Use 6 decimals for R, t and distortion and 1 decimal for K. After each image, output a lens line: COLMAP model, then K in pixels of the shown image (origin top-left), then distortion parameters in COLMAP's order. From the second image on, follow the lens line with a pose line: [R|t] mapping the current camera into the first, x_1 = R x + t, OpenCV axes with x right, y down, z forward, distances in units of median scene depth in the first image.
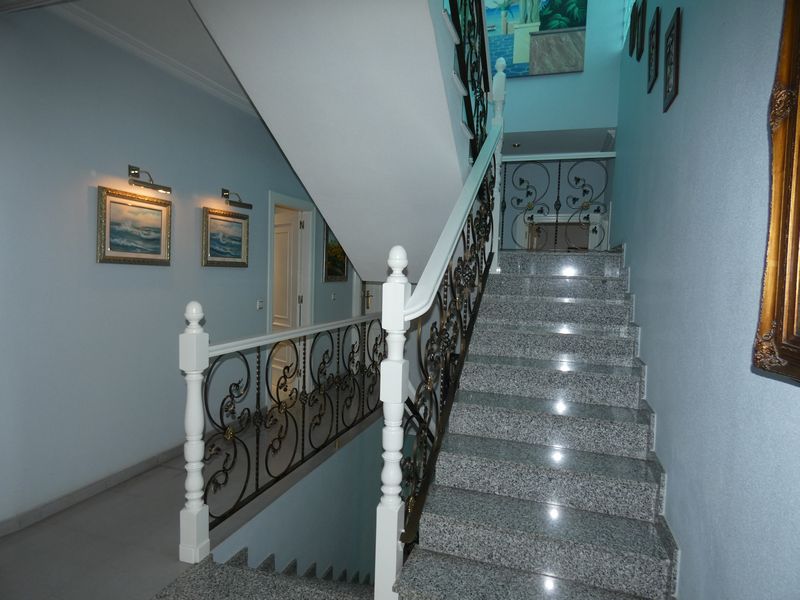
lens RADIAL K [[474.1, 0, 399.7], [0, 474.1, 298.4], [0, 0, 1]] dist [-0.009443, -0.001778]
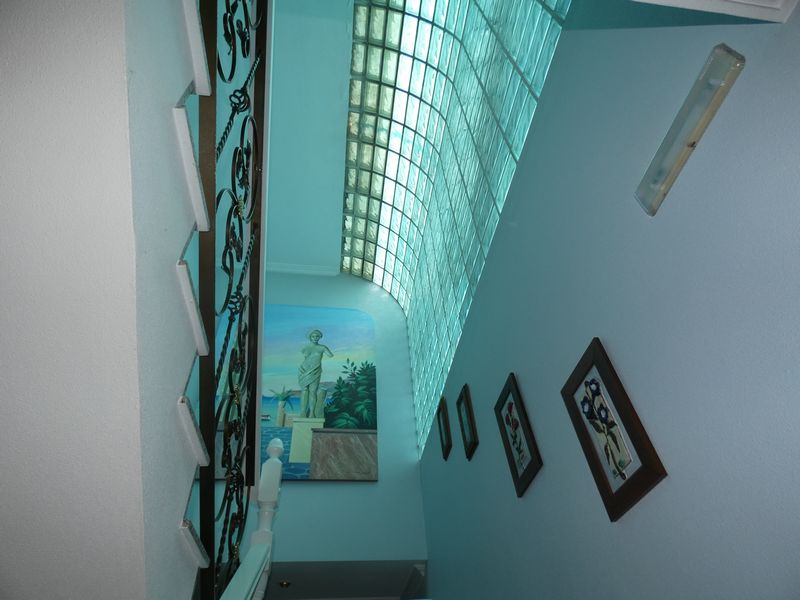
lens RADIAL K [[474.1, 0, 398.4], [0, 474.1, 297.4], [0, 0, 1]] dist [-0.009443, -0.001778]
pose [[0.898563, 0.246899, 0.362803, 0.061816], [0.111943, 0.670417, -0.733491, -0.107964], [-0.424328, 0.699701, 0.574774, 0.325995]]
